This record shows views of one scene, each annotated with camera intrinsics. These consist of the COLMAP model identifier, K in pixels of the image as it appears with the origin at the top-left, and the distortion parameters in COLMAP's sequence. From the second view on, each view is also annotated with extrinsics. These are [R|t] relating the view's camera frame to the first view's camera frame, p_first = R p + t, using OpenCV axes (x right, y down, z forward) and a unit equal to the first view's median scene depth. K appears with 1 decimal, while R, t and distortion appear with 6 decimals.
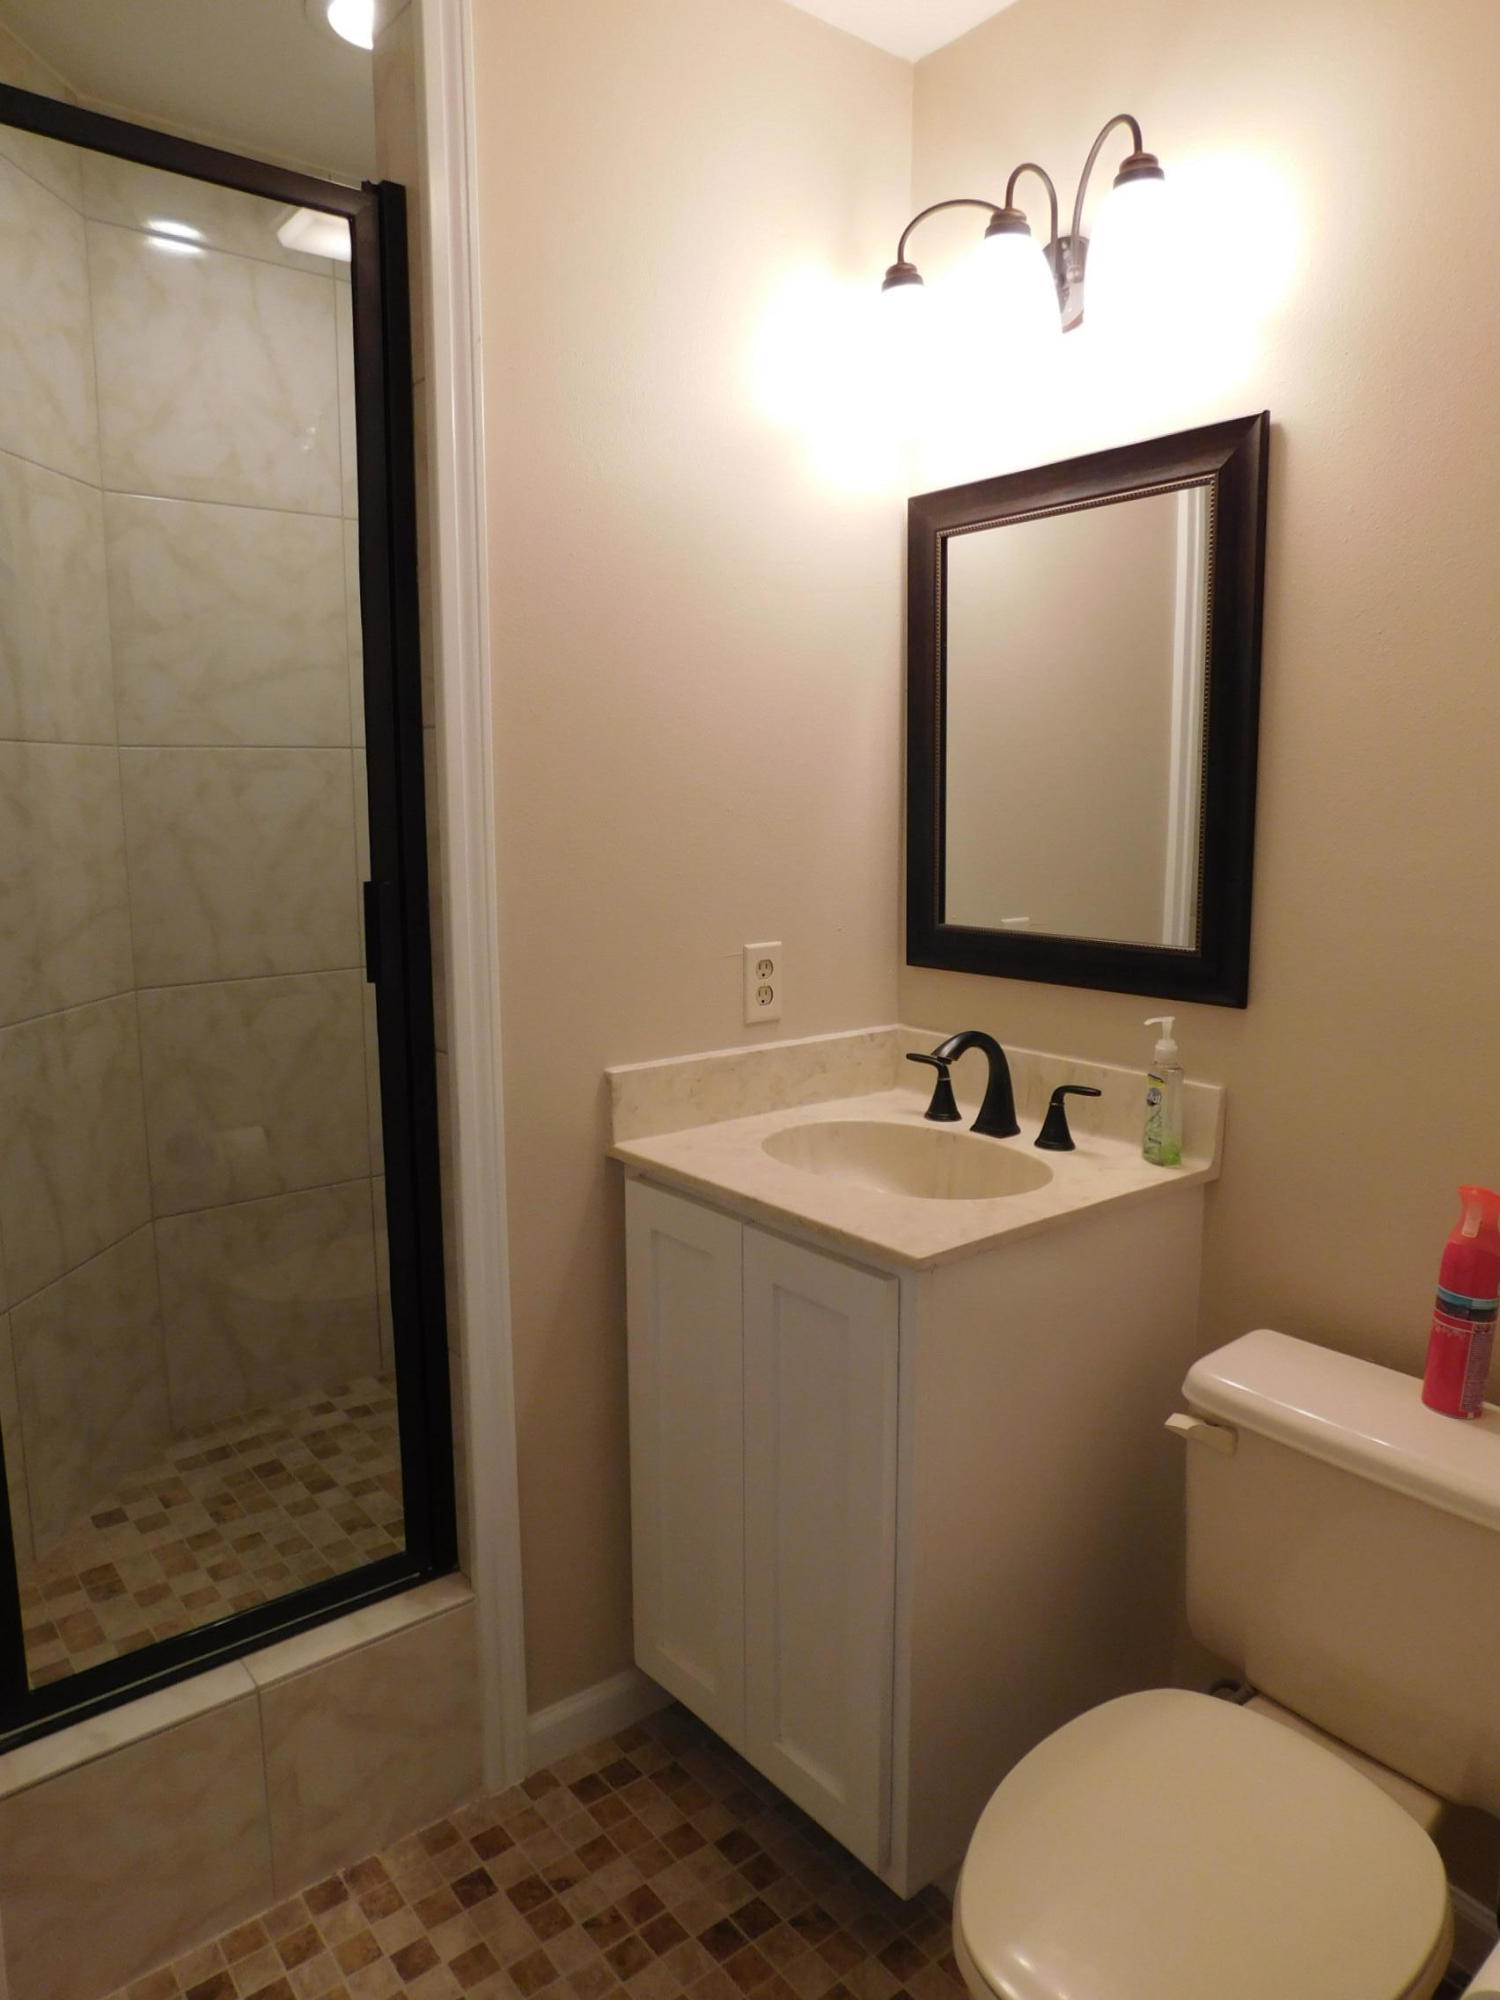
lens RADIAL K [[1328.9, 0, 754.0], [0, 1328.9, 1009.1], [0, 0, 1]] dist [-0.065699, 0.056869]
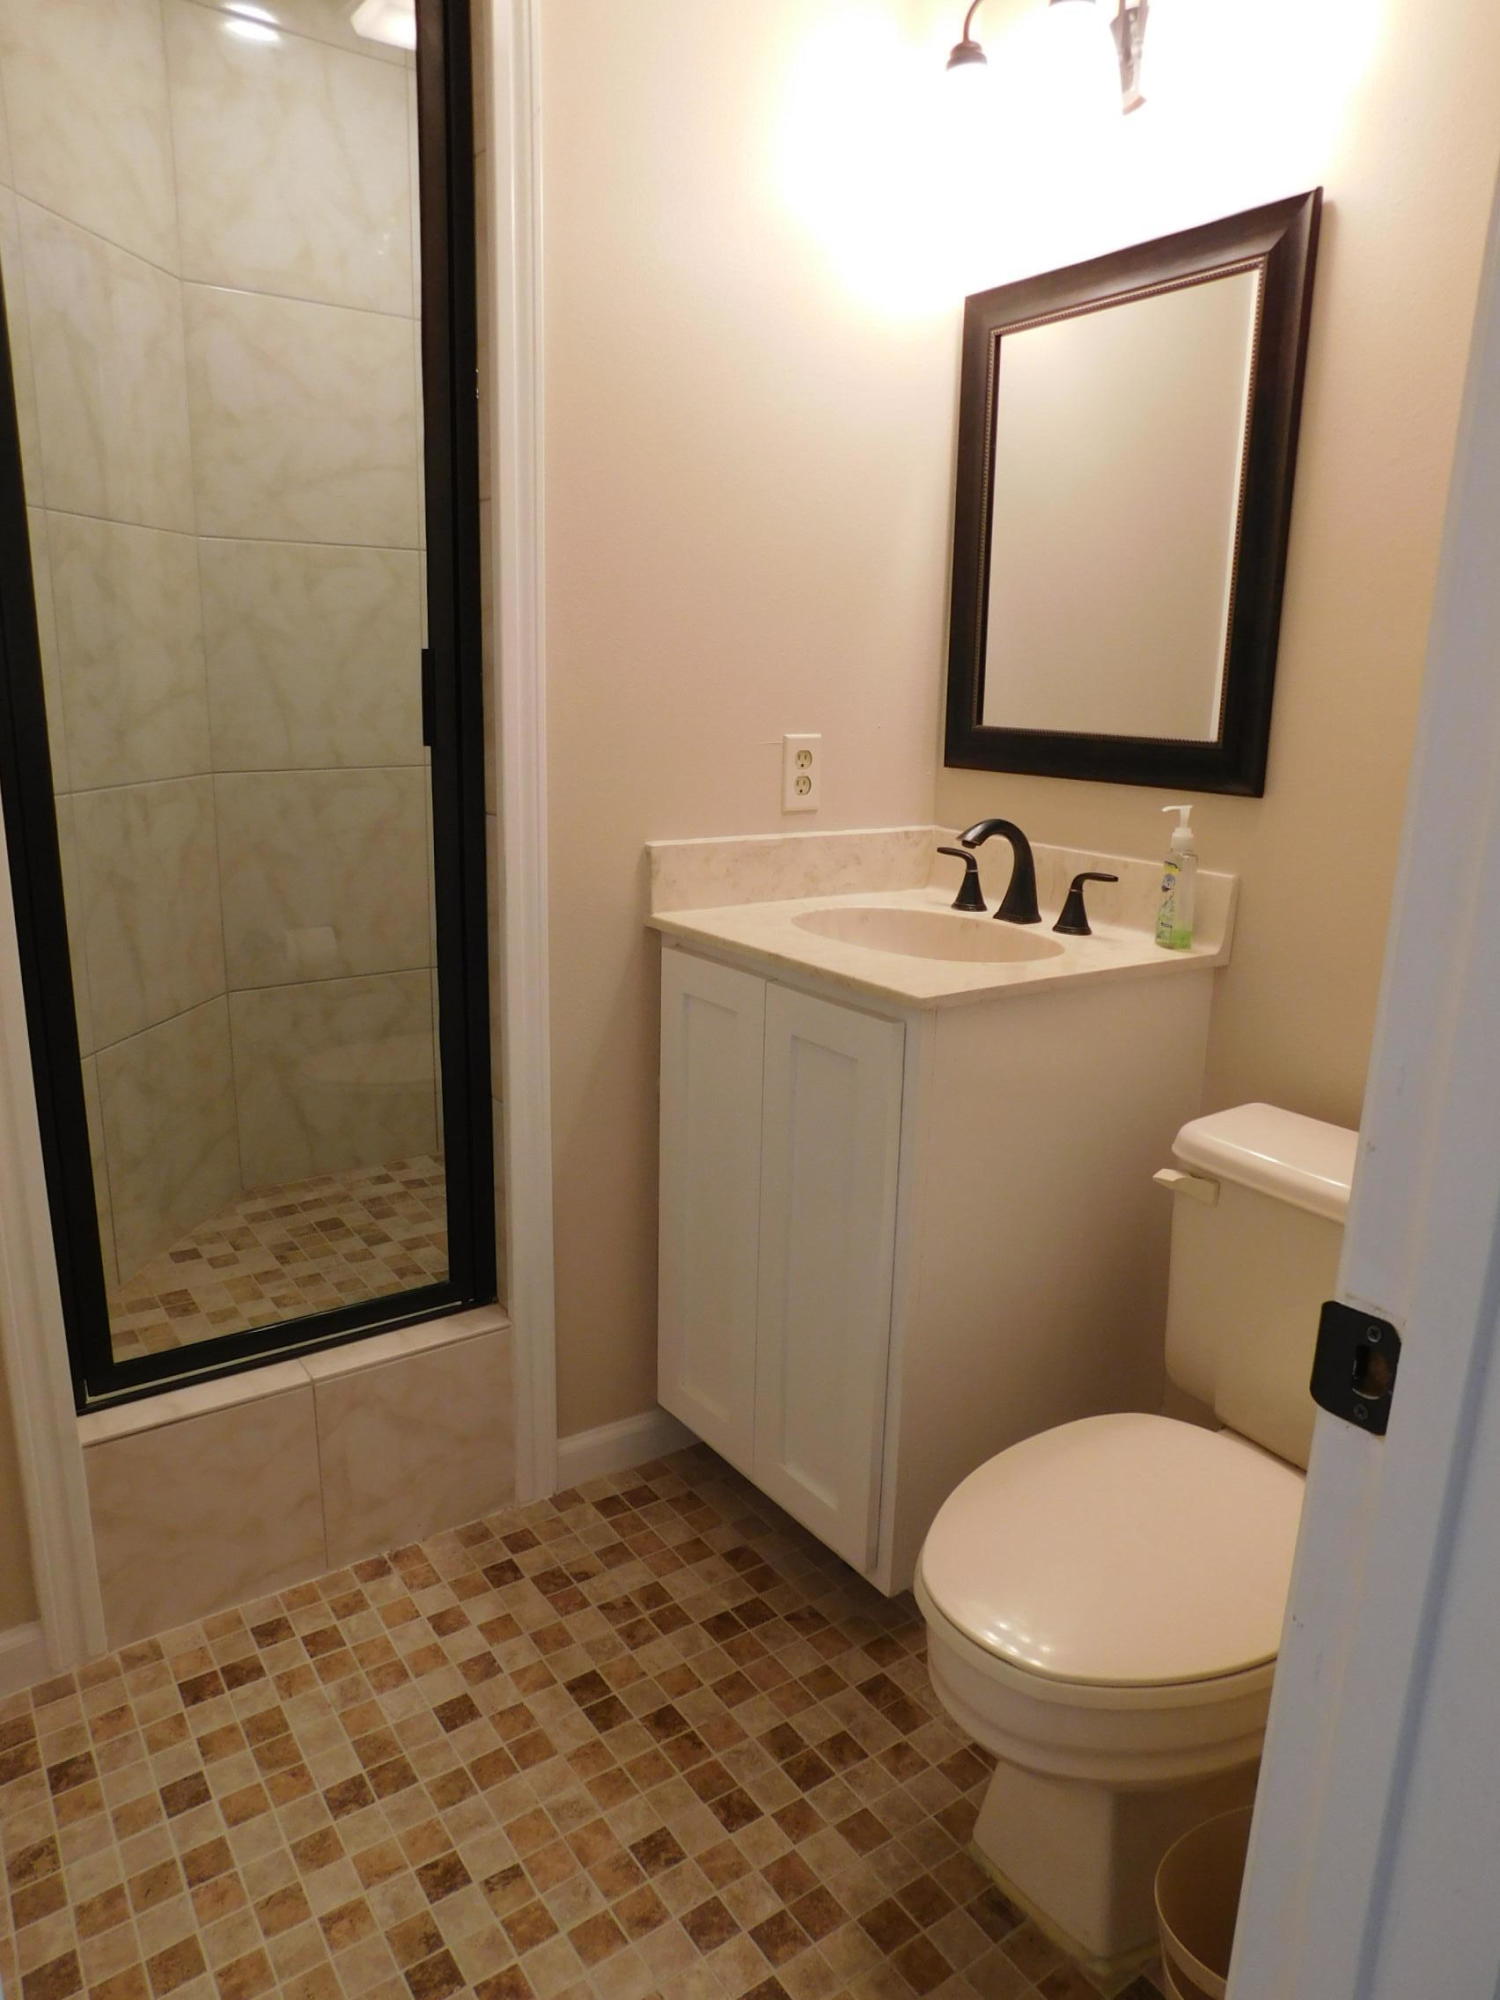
lens RADIAL K [[1328.9, 0, 757.1], [0, 1328.9, 1010.9], [0, 0, 1]] dist [-0.065699, 0.056869]
pose [[0.997858, 0.040445, -0.051413, 0.036246], [-0.035950, 0.995687, 0.085530, 0.086336], [0.054650, -0.083498, 0.995008, -0.056304]]
